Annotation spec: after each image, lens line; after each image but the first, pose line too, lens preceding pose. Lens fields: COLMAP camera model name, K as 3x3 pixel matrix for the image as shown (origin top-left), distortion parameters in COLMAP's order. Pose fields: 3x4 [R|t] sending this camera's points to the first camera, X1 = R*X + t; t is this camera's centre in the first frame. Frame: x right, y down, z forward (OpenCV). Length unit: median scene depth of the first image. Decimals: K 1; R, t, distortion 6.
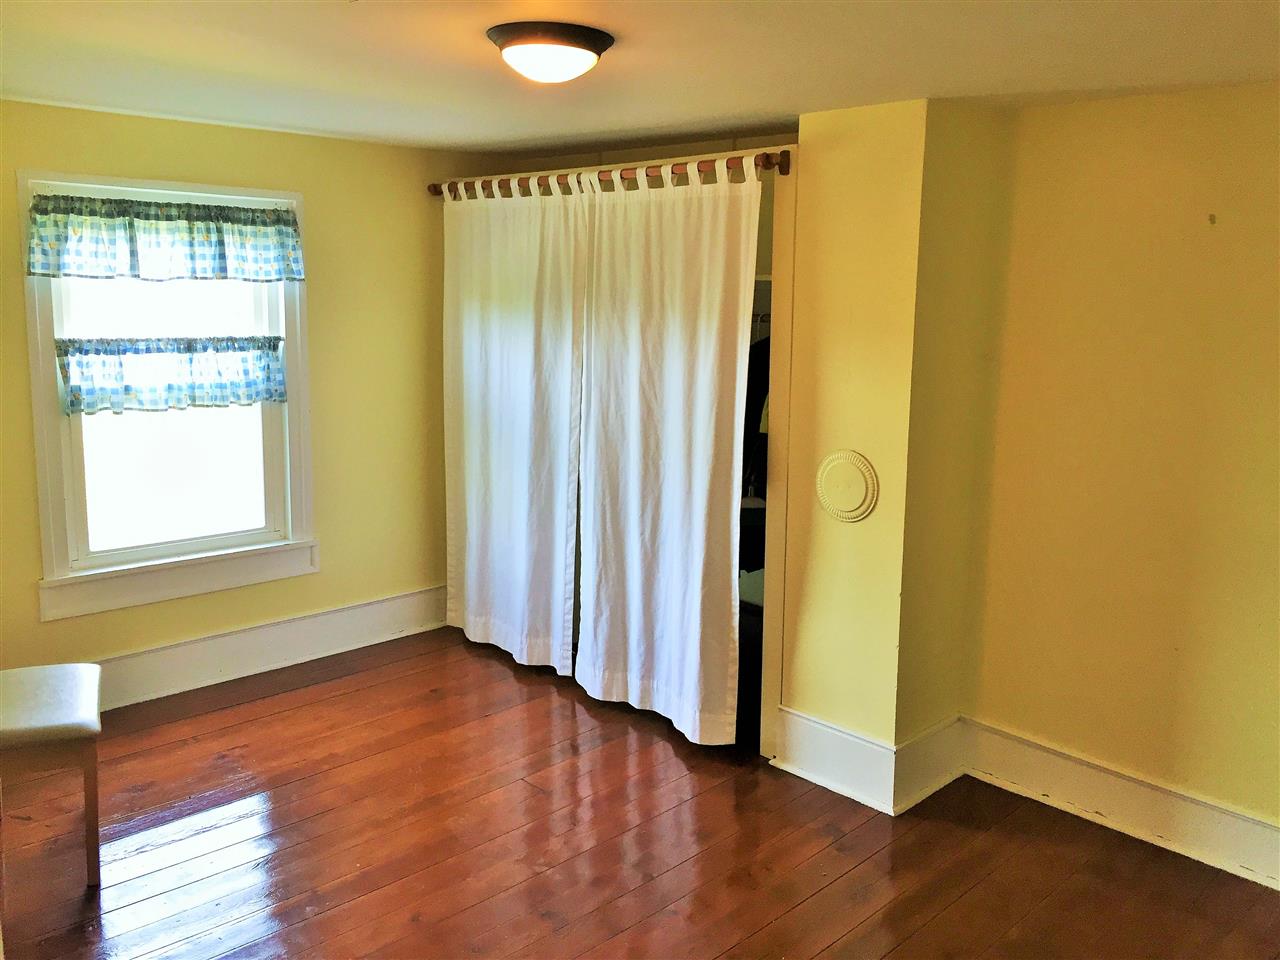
lens RADIAL K [[1097.2, 0, 639.6], [0, 1097.2, 470.5], [0, 0, 1]] dist [0.066331, -0.069792]
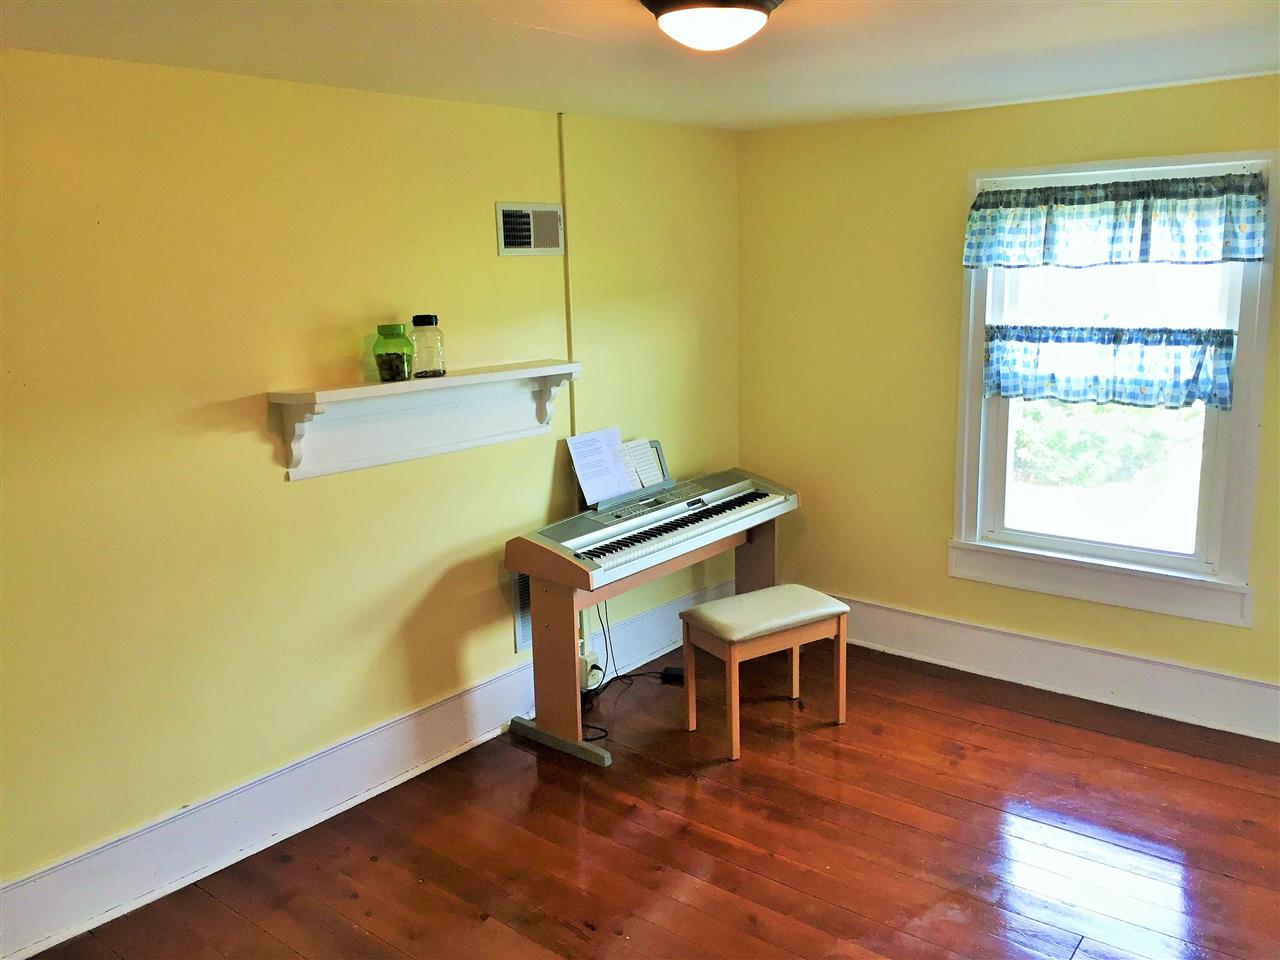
lens RADIAL K [[1097.2, 0, 631.5], [0, 1097.2, 476.8], [0, 0, 1]] dist [0.066331, -0.069792]
pose [[0.104711, 0.165715, -0.980599, 0.493550], [-0.146347, 0.977852, 0.149623, -0.079608], [0.983676, 0.127841, 0.126644, 0.513287]]
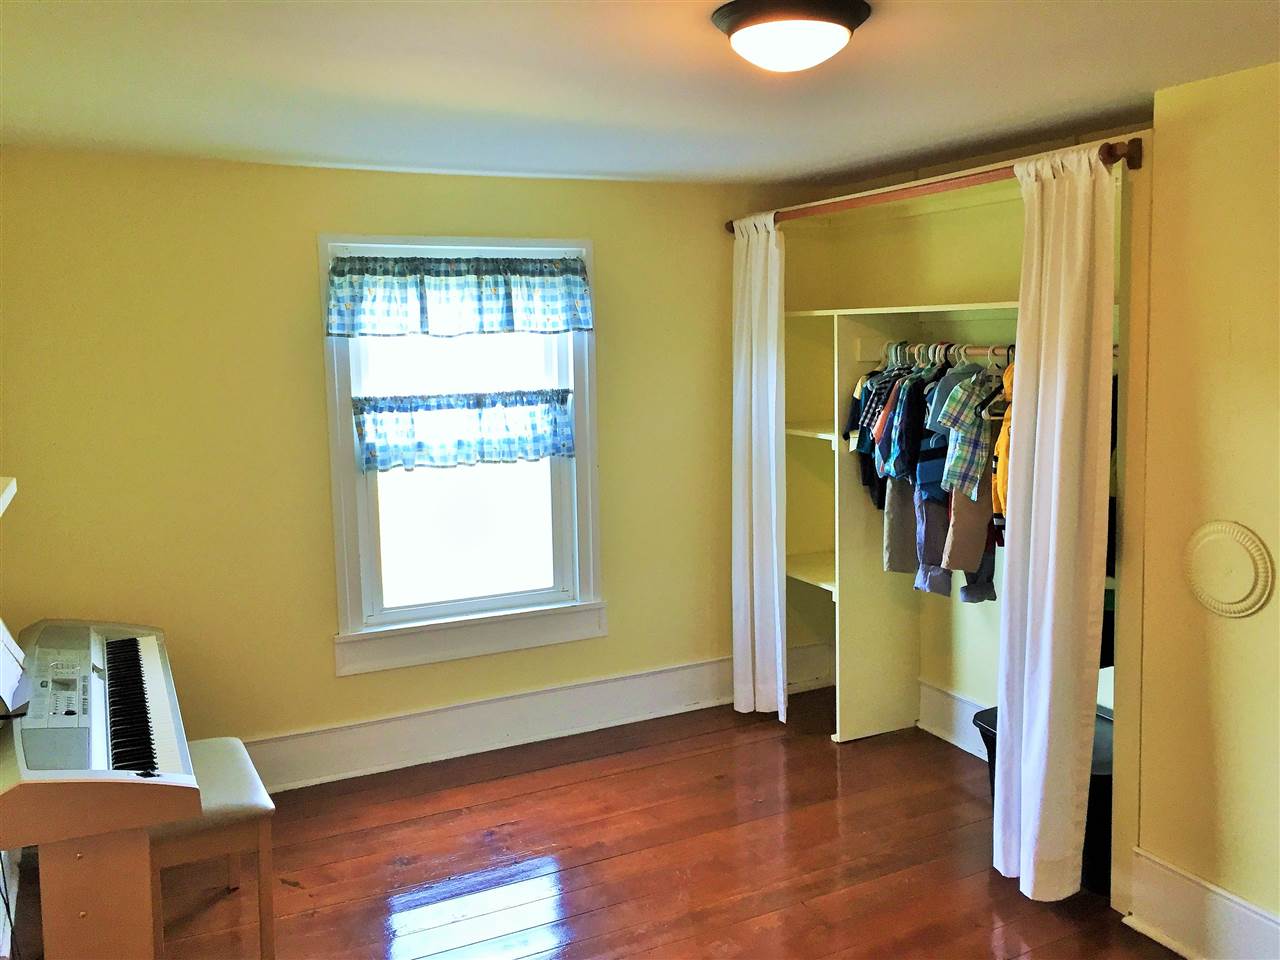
lens RADIAL K [[1097.2, 0, 640.7], [0, 1097.2, 466.9], [0, 0, 1]] dist [0.066331, -0.069792]
pose [[0.947273, -0.000351, -0.320428, 0.044415], [-0.013947, 0.999006, -0.042326, -0.015191], [0.320124, 0.044563, 0.946327, 0.127072]]
